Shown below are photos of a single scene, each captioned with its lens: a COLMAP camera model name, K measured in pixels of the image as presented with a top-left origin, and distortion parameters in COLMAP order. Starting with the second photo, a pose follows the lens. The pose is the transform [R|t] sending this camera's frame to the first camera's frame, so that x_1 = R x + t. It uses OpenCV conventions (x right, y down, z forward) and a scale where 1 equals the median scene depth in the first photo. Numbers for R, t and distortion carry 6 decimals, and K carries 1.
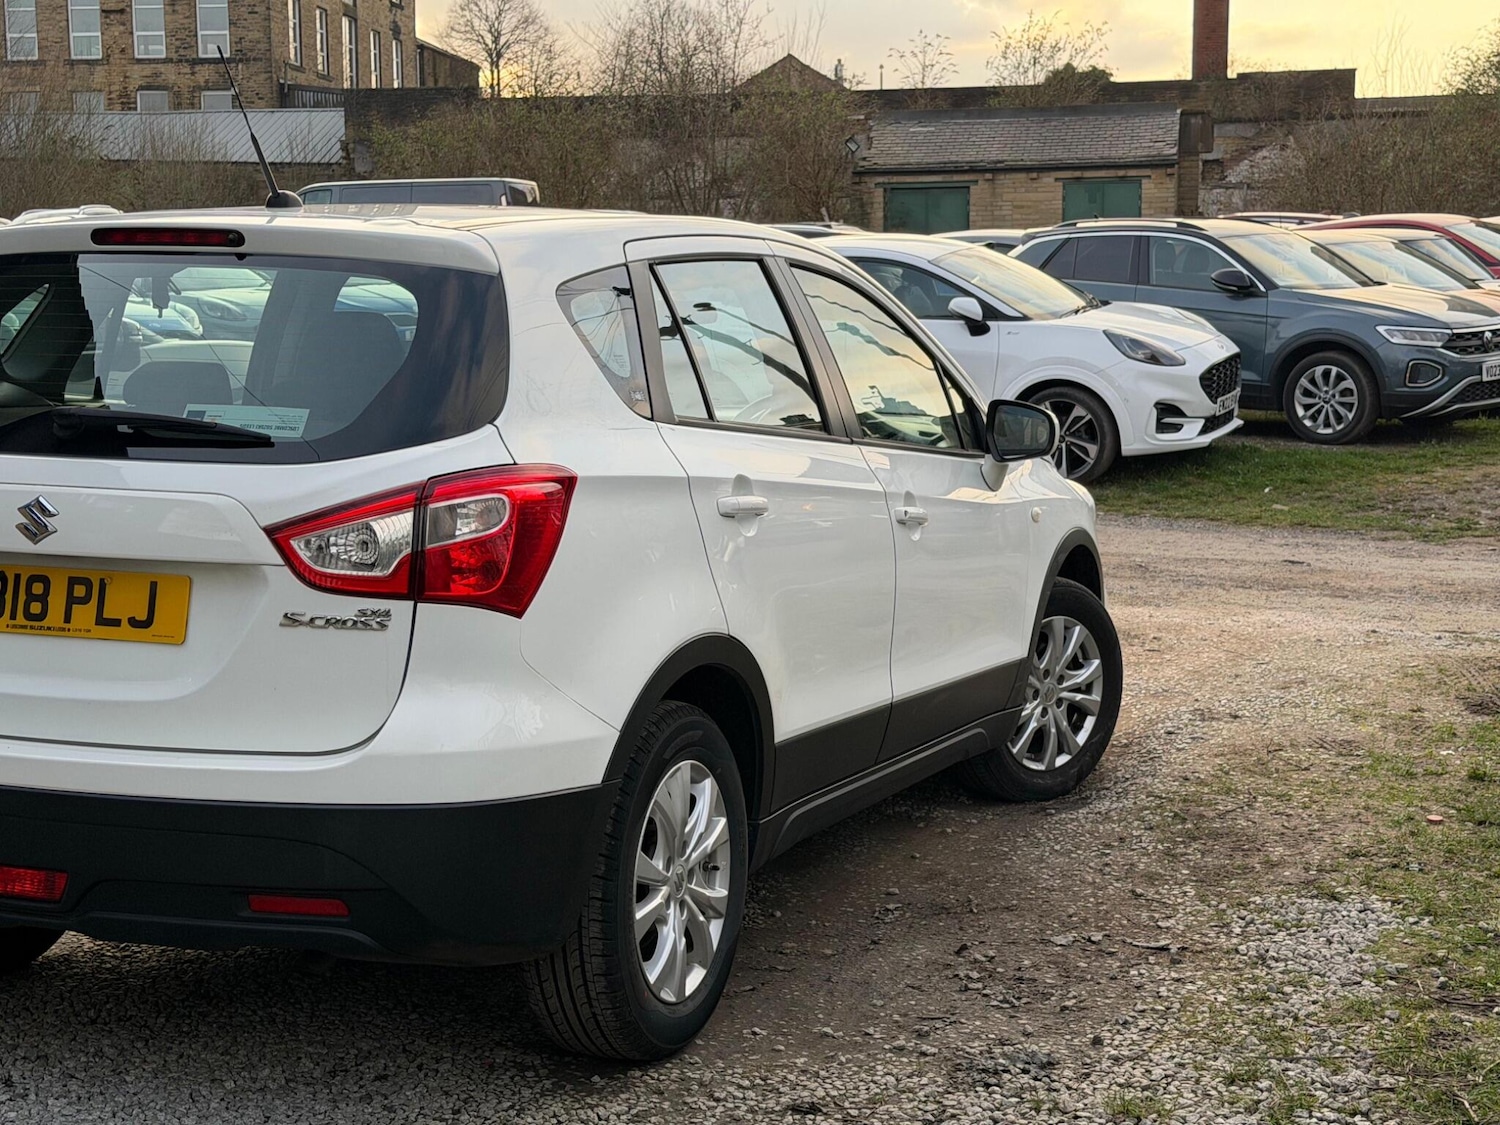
lens RADIAL K [[2386.9, 0, 767.4], [0, 2386.9, 573.4], [0, 0, 1]] dist [0.133507, 0.000000]
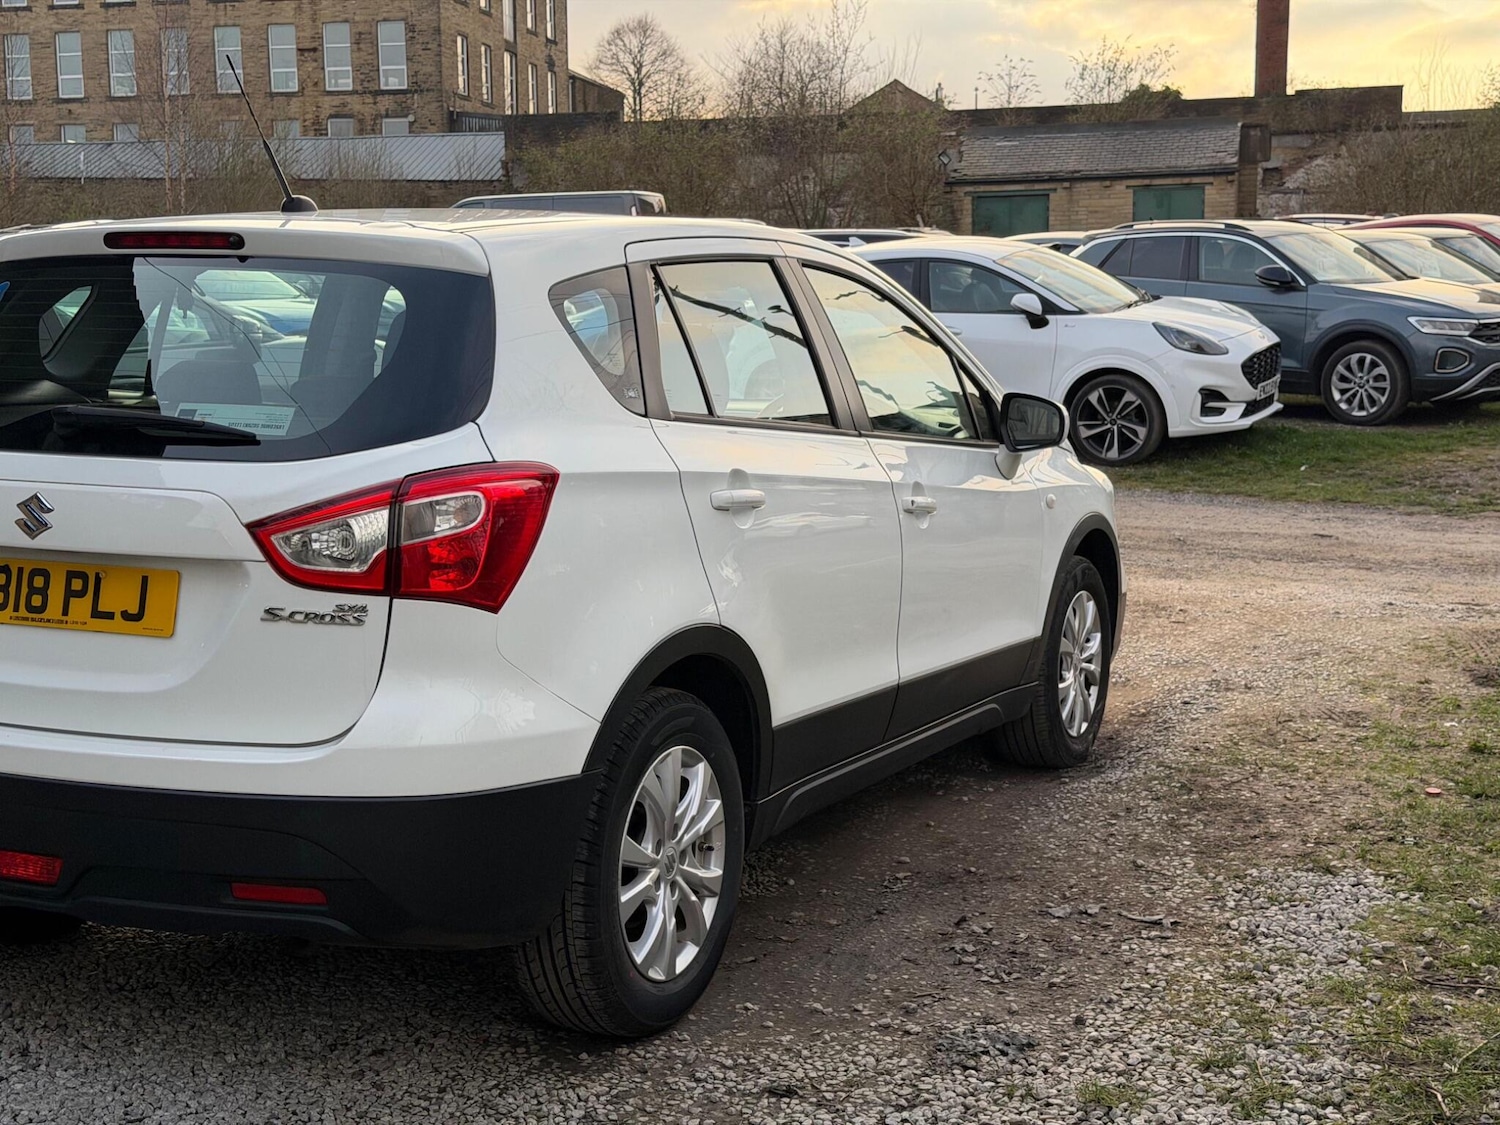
lens RADIAL K [[2086.0, 0, 761.2], [0, 2086.0, 568.0], [0, 0, 1]] dist [0.129121, 0.000000]
pose [[0.998483, 0.001766, -0.055041, 0.042421], [-0.000940, 0.999887, 0.015027, -0.010093], [0.055062, -0.014953, 0.998371, 0.083006]]
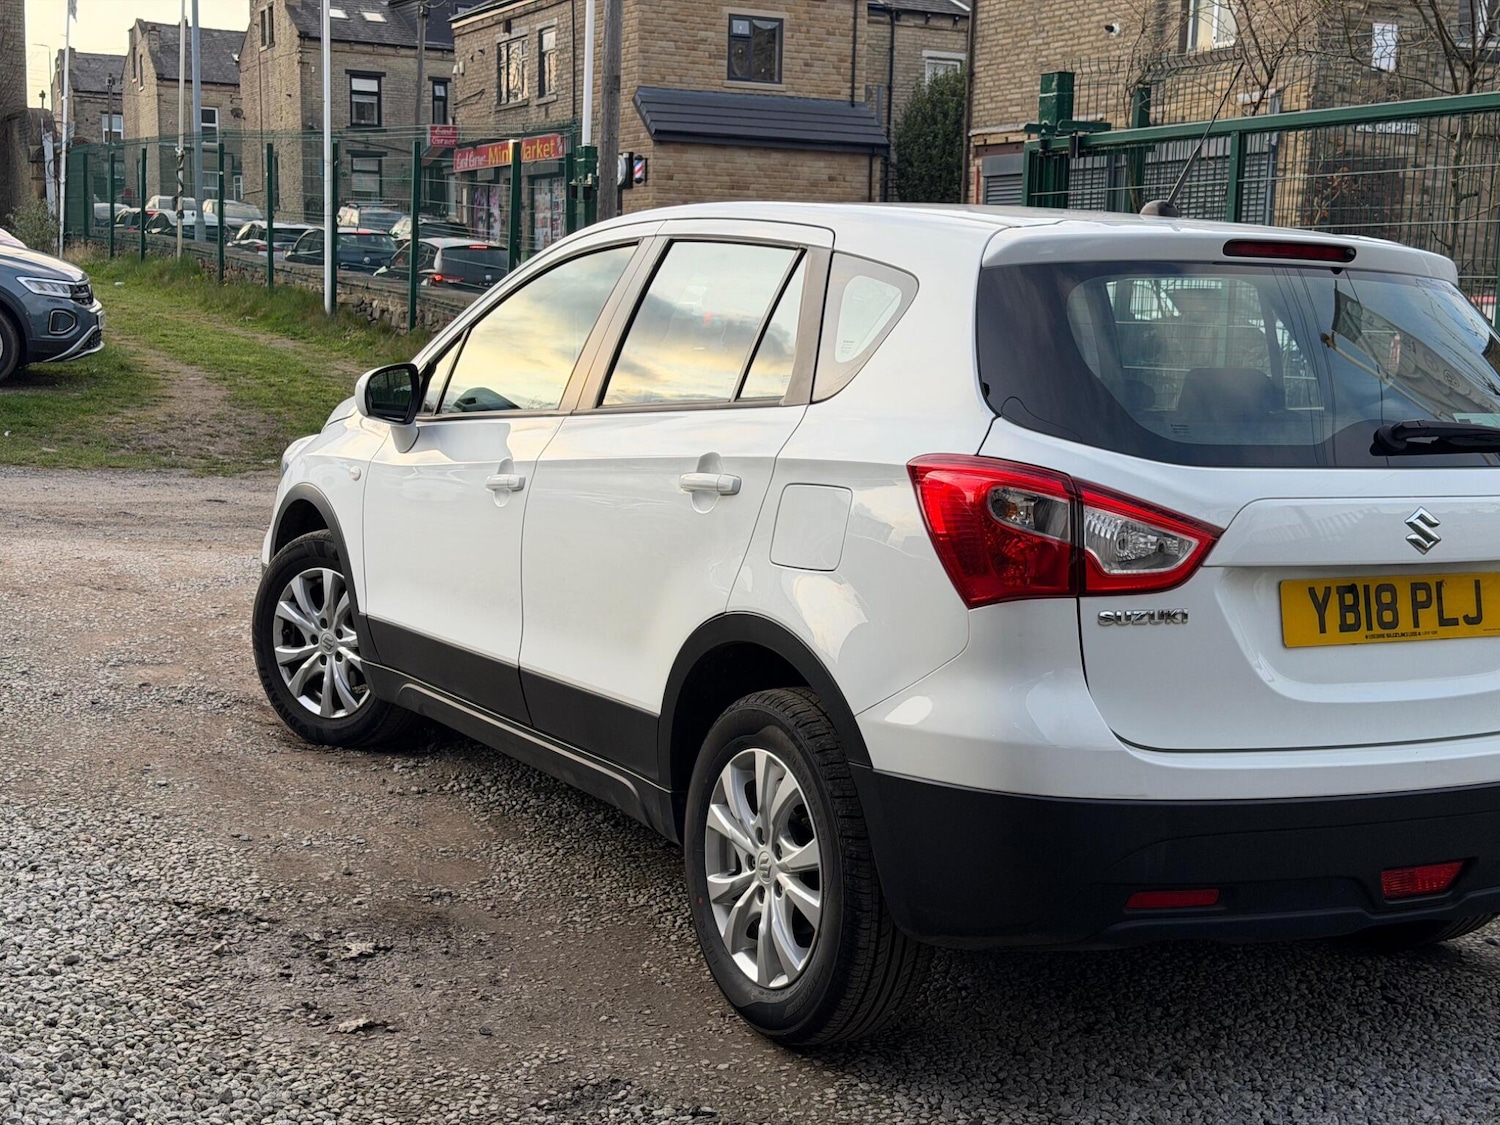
lens RADIAL K [[2086.0, 0, 727.5], [0, 2086.0, 564.9], [0, 0, 1]] dist [0.129121, 0.000000]
pose [[0.636321, -0.082920, 0.766955, -0.871840], [0.052227, 0.996556, 0.064412, -0.059751], [-0.769654, -0.000931, 0.638460, 0.477176]]
